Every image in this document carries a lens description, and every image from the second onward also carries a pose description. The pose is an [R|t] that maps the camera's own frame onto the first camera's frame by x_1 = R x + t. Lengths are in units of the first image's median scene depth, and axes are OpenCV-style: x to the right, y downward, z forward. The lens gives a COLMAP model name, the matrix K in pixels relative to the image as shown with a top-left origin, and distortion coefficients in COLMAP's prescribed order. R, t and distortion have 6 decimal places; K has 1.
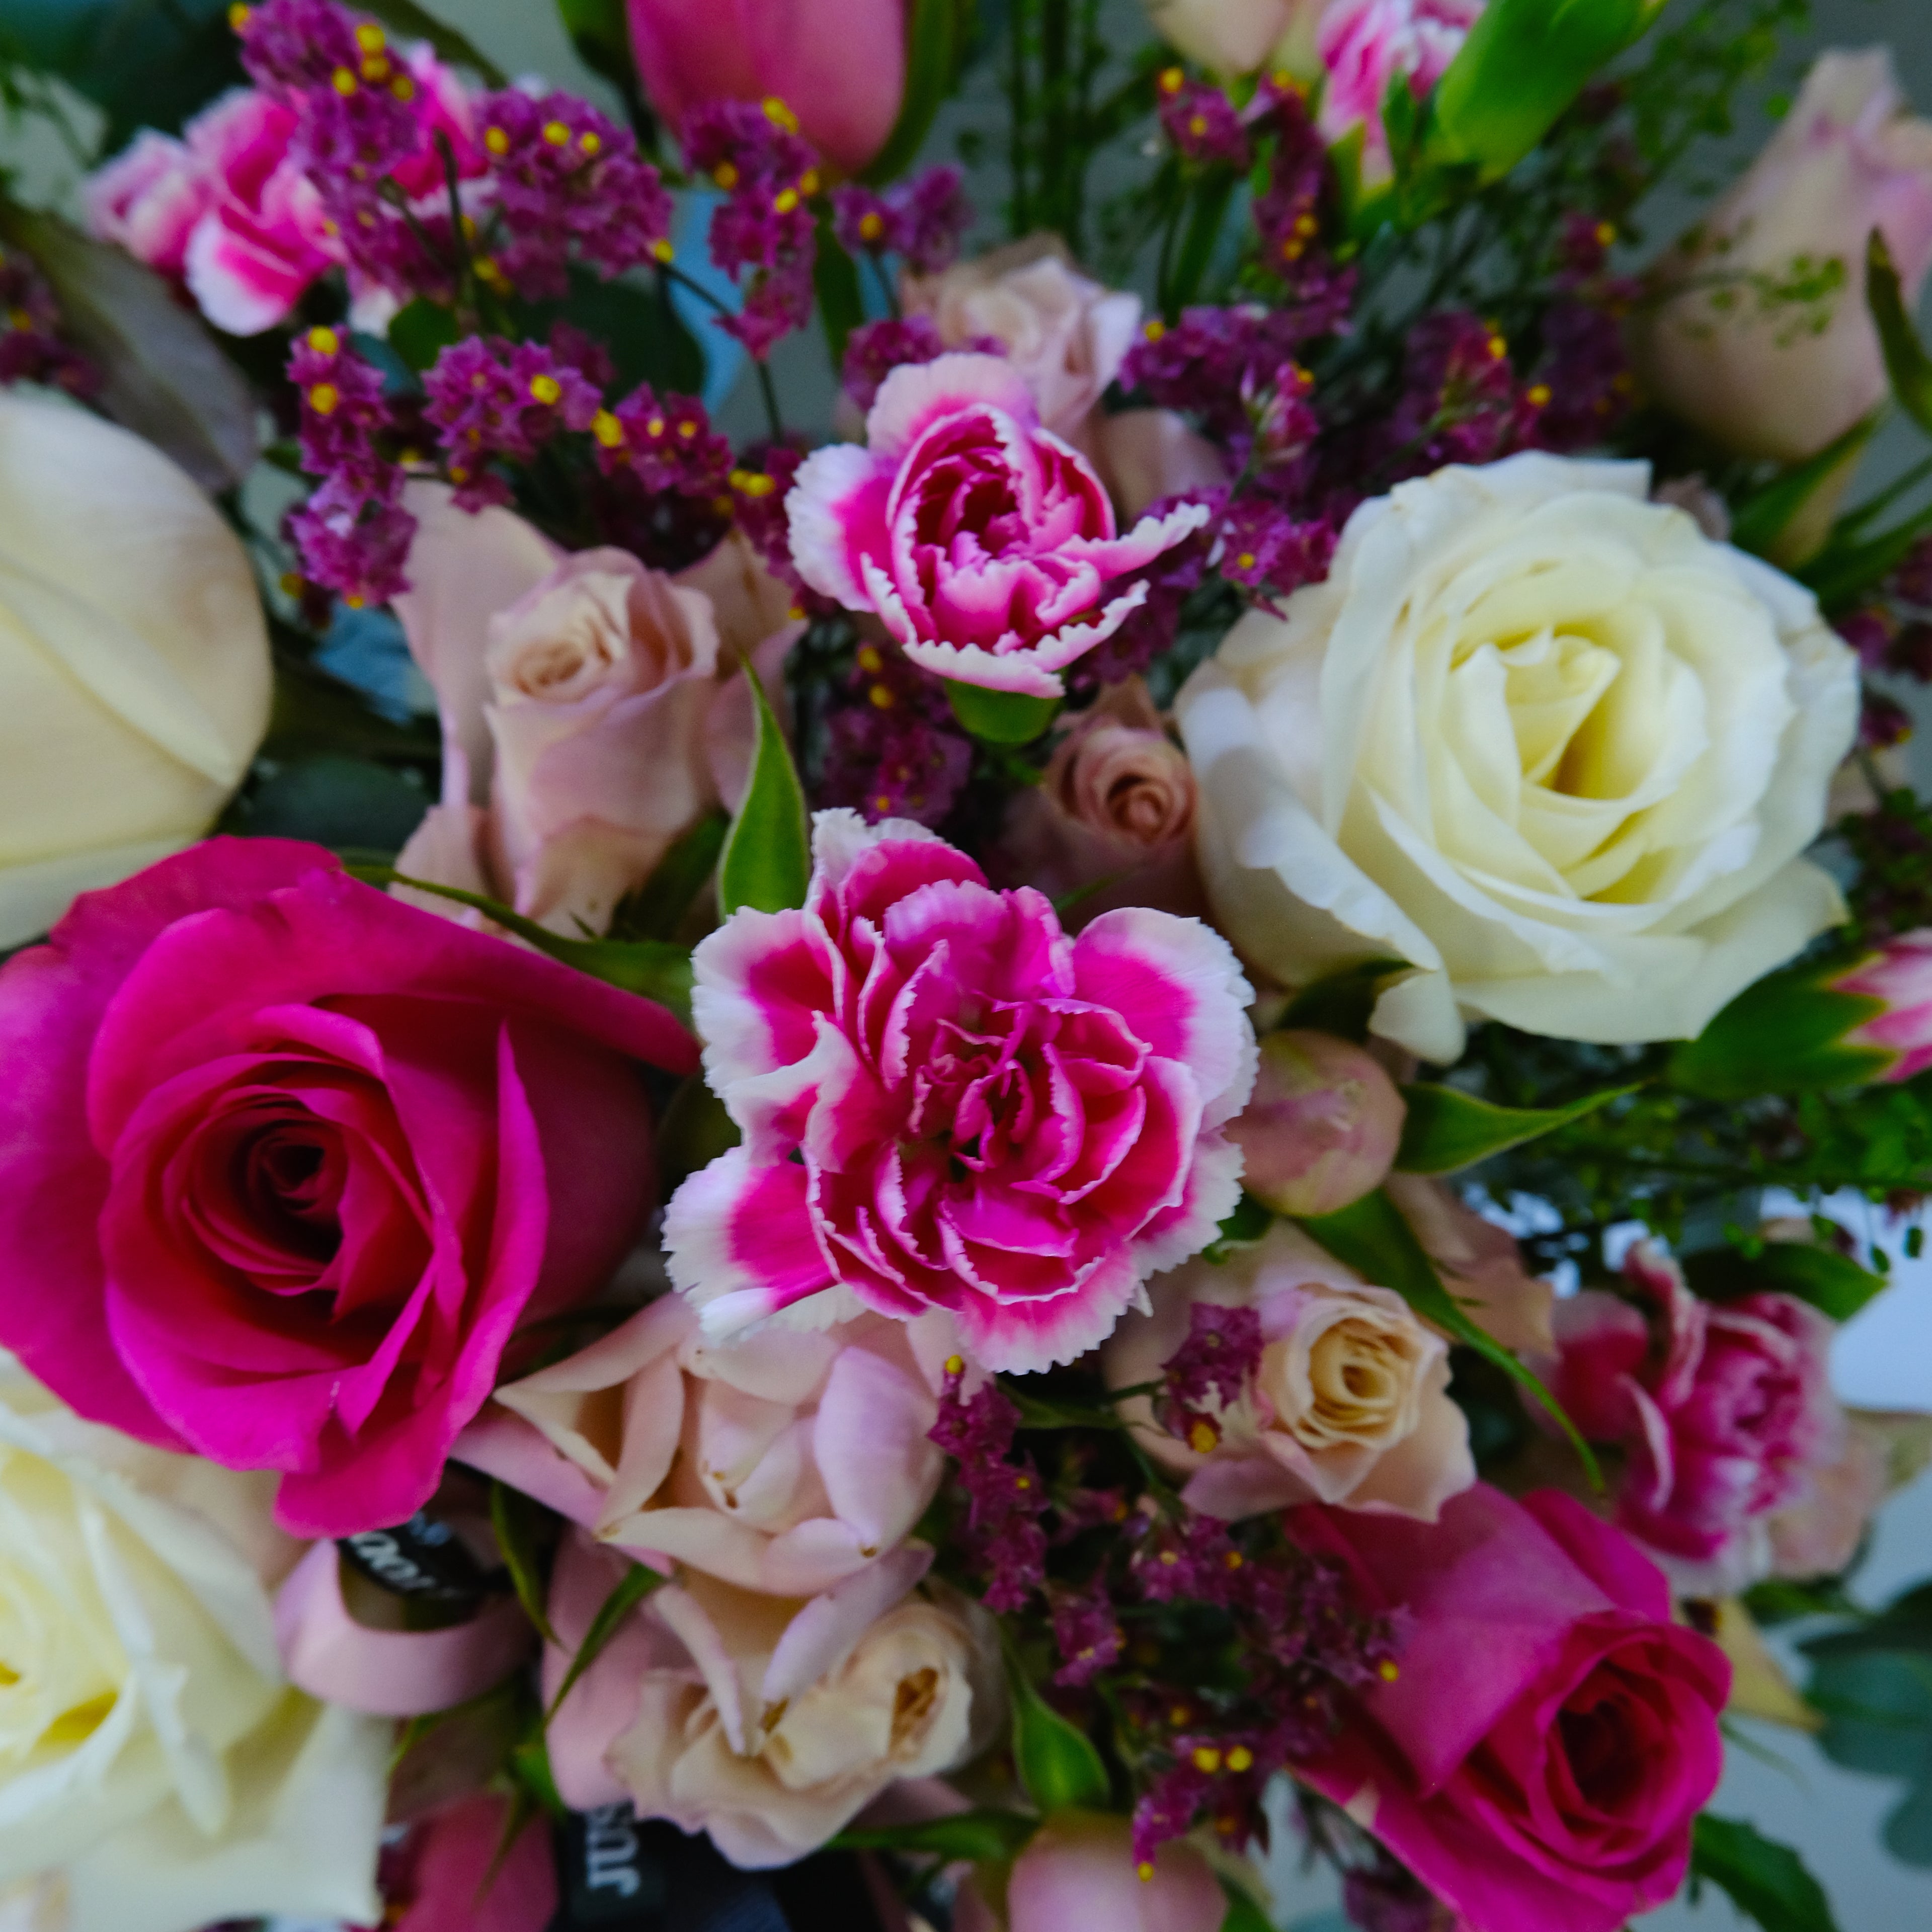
lens RADIAL K [[2084.3, 0, 966.0], [0, 2084.3, 966.0], [0, 0, 1]] dist [-0.016362, 0.031646]
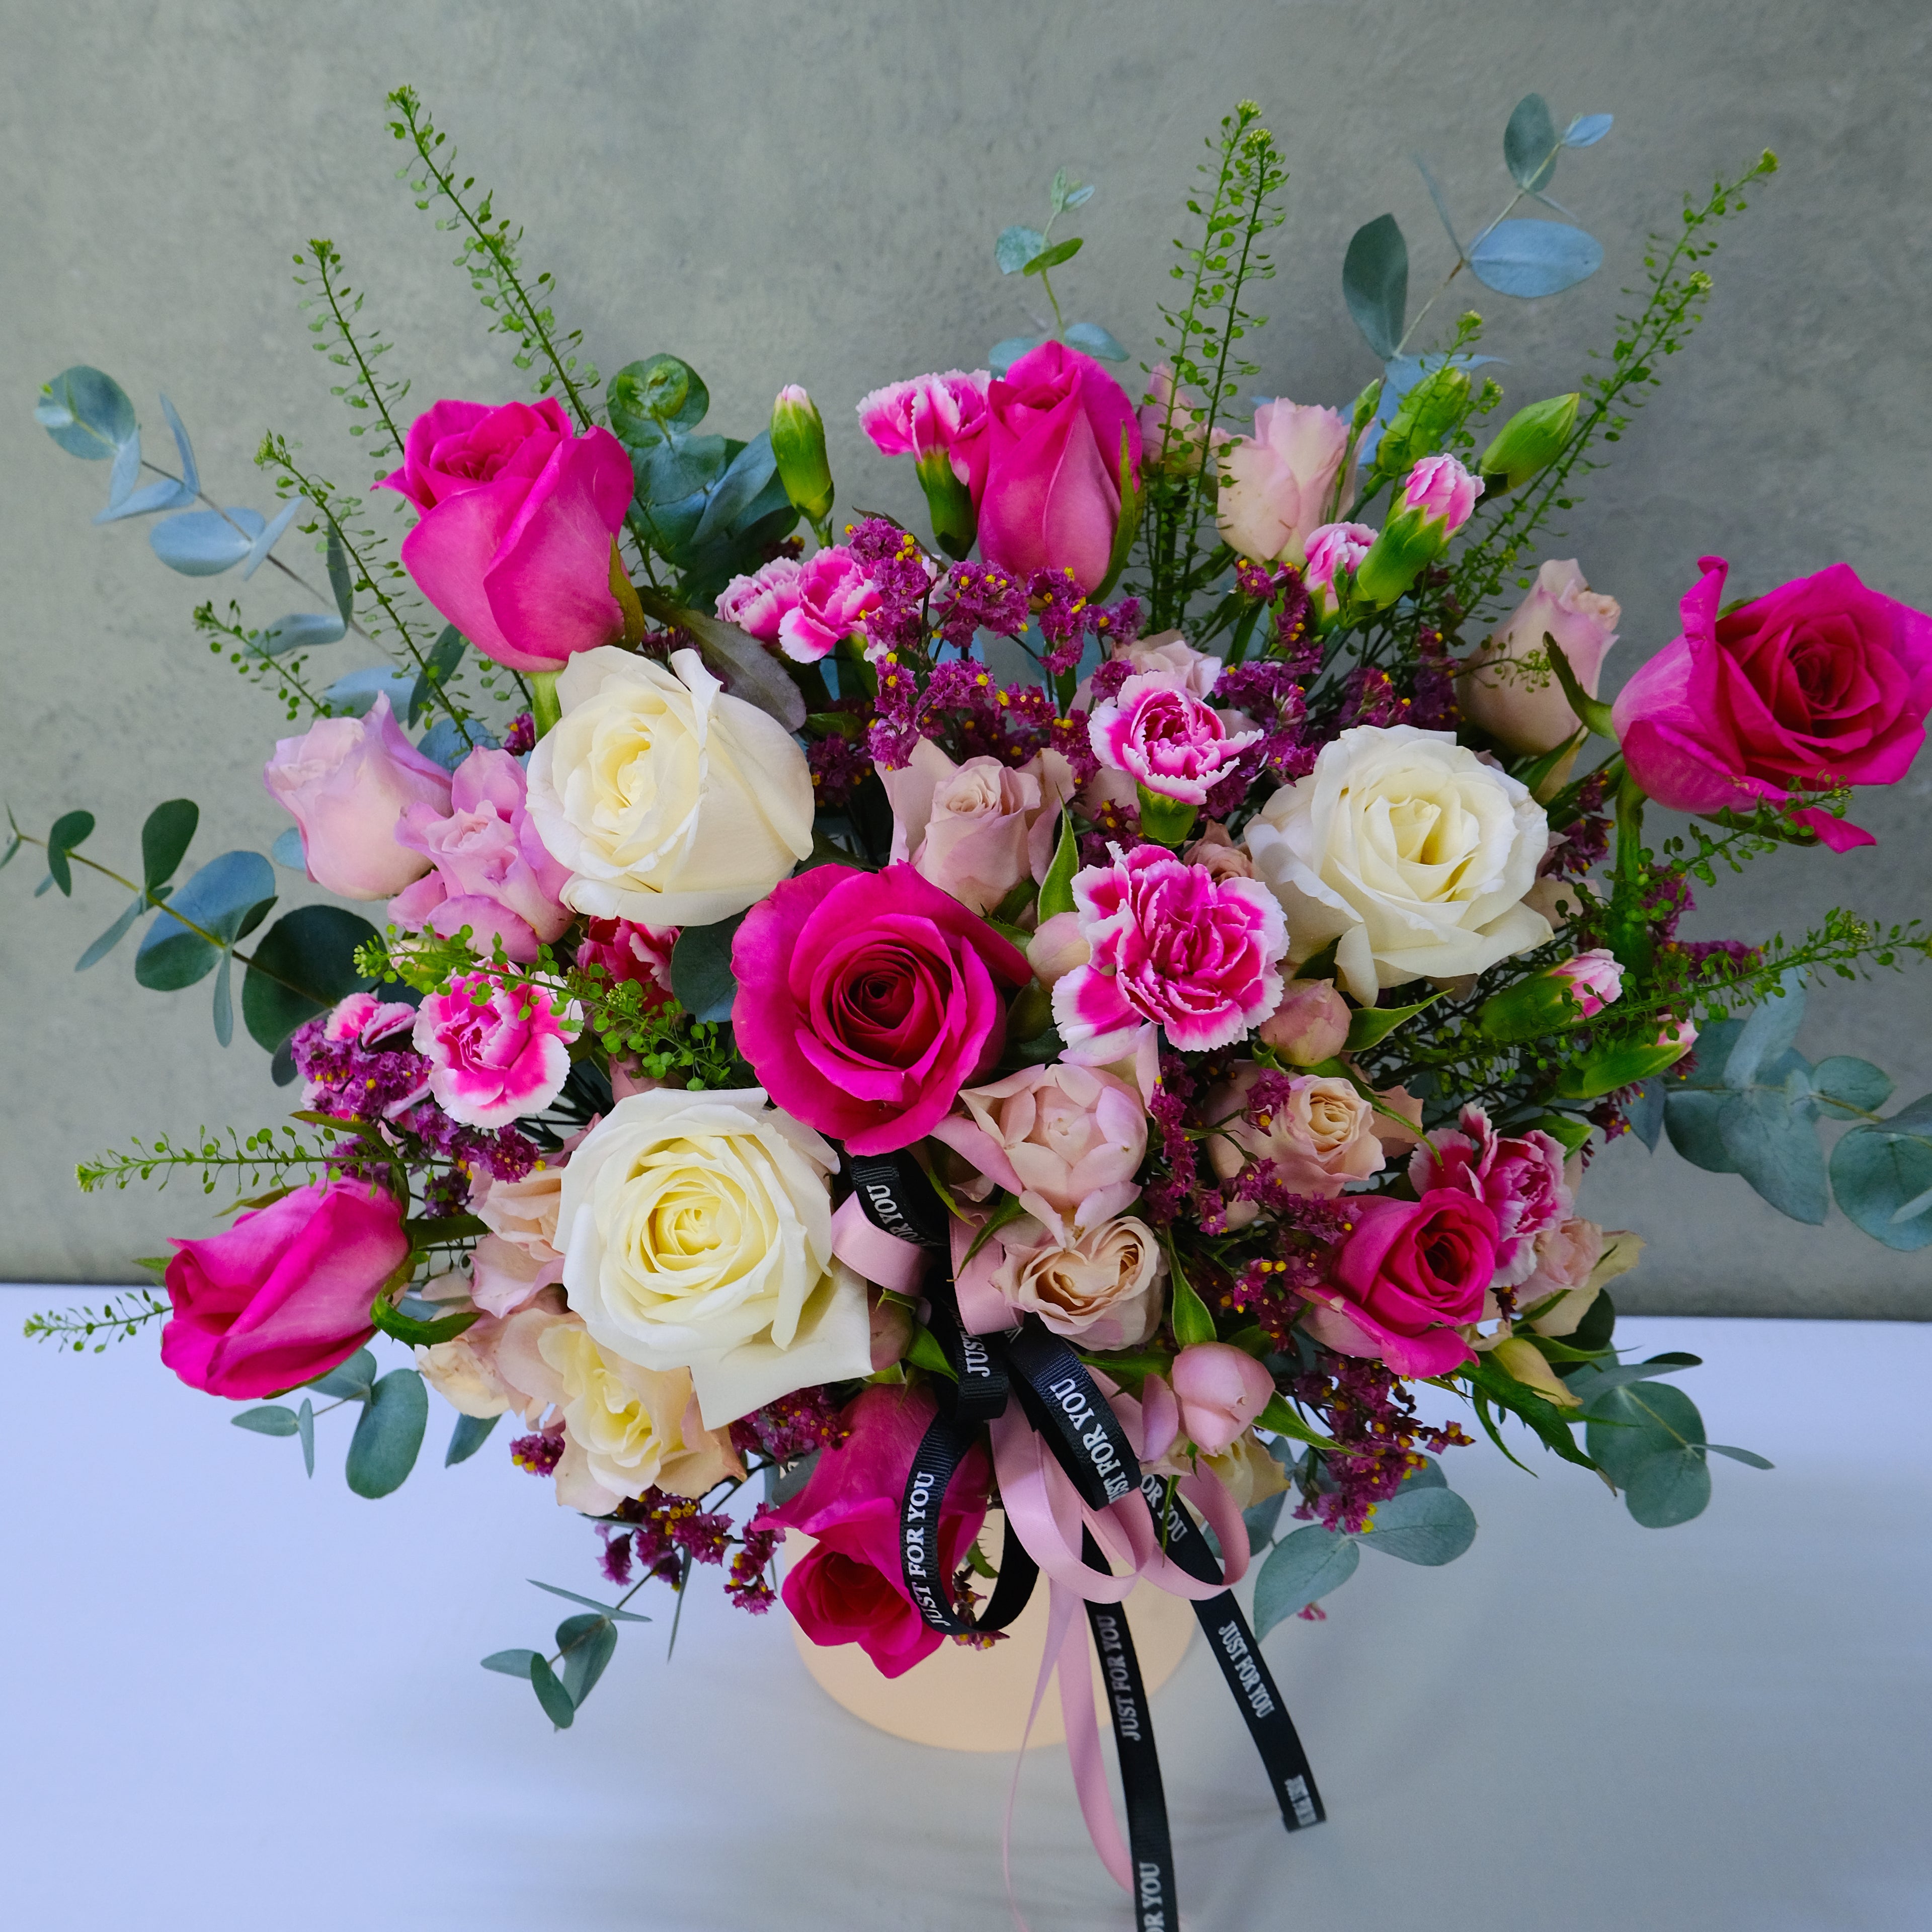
lens RADIAL K [[2028.7, 0, 970.5], [0, 2028.7, 958.5], [0, 0, 1]] dist [-0.013734, 0.016848]
pose [[0.999621, 0.023493, 0.014381, -0.227525], [-0.020103, 0.979142, -0.202181, 0.469833], [-0.018831, 0.201816, 0.979243, -1.122852]]
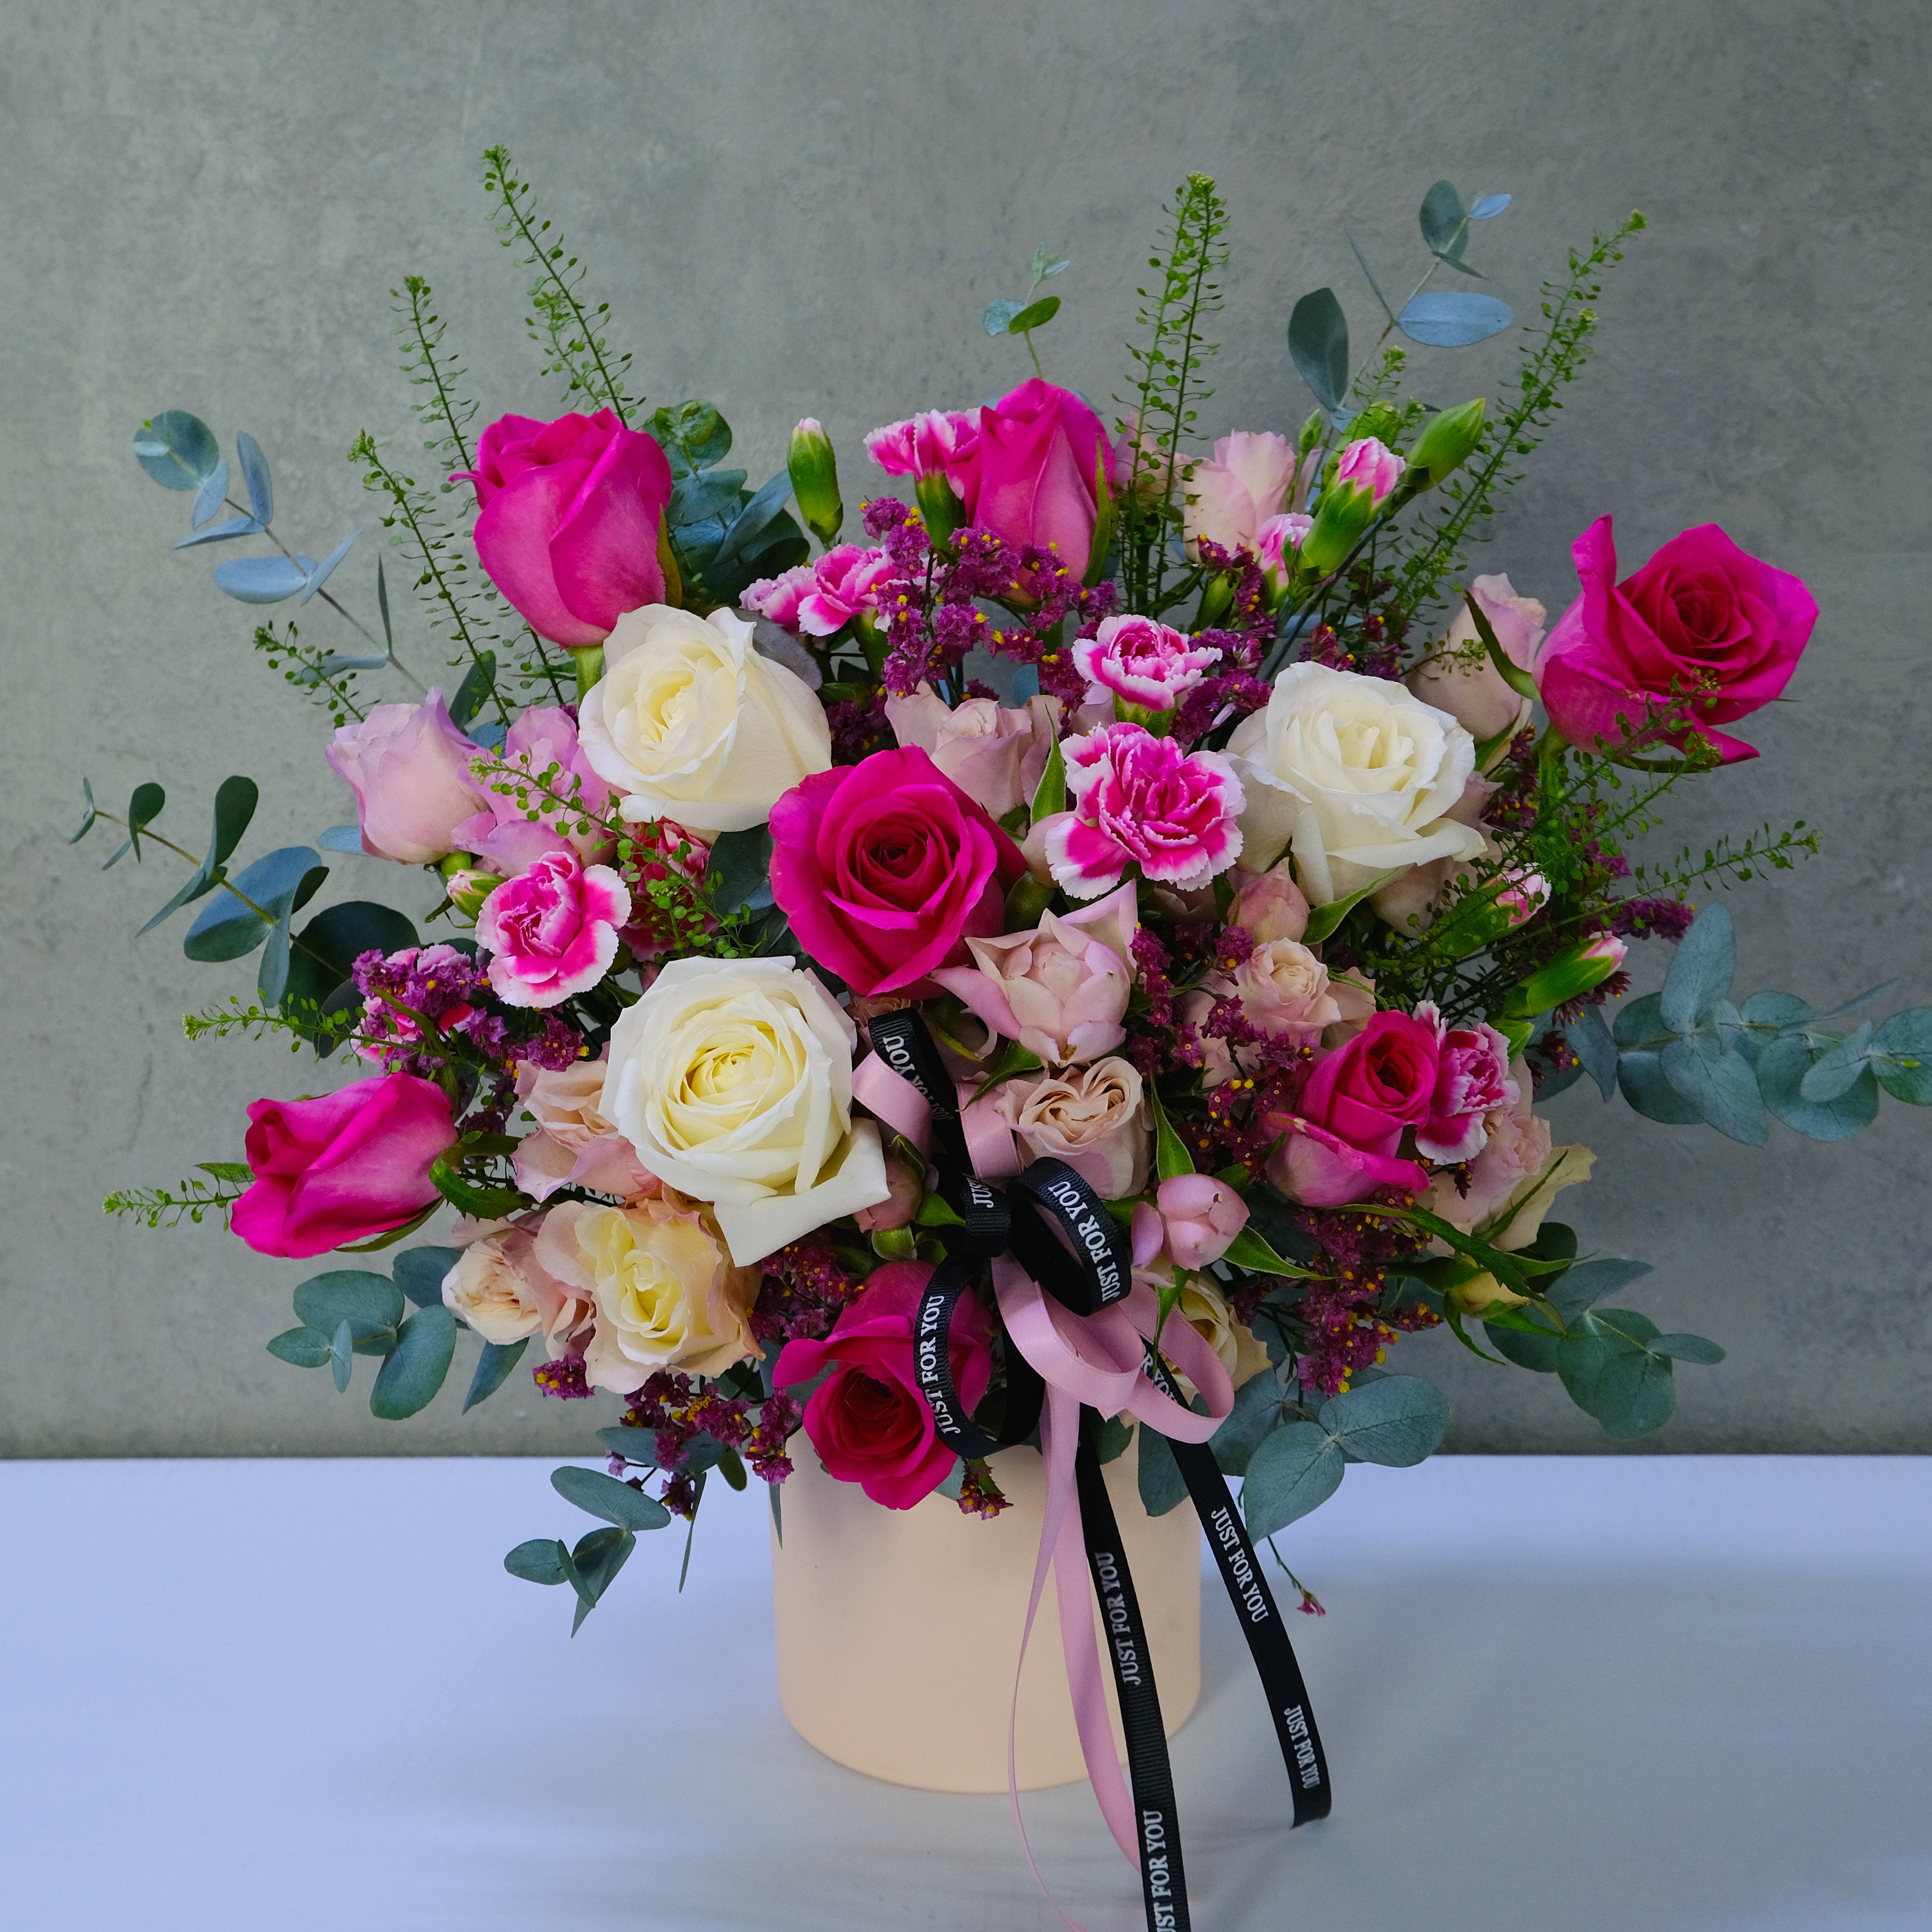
lens RADIAL K [[2508.4, 0, 969.2], [0, 2508.4, 963.2], [0, 0, 1]] dist [0.003868, 0.003044]
pose [[0.999467, 0.019981, 0.025823, -0.276481], [-0.008198, 0.919128, -0.393874, 1.363623], [-0.031604, 0.393452, 0.918802, -1.757638]]
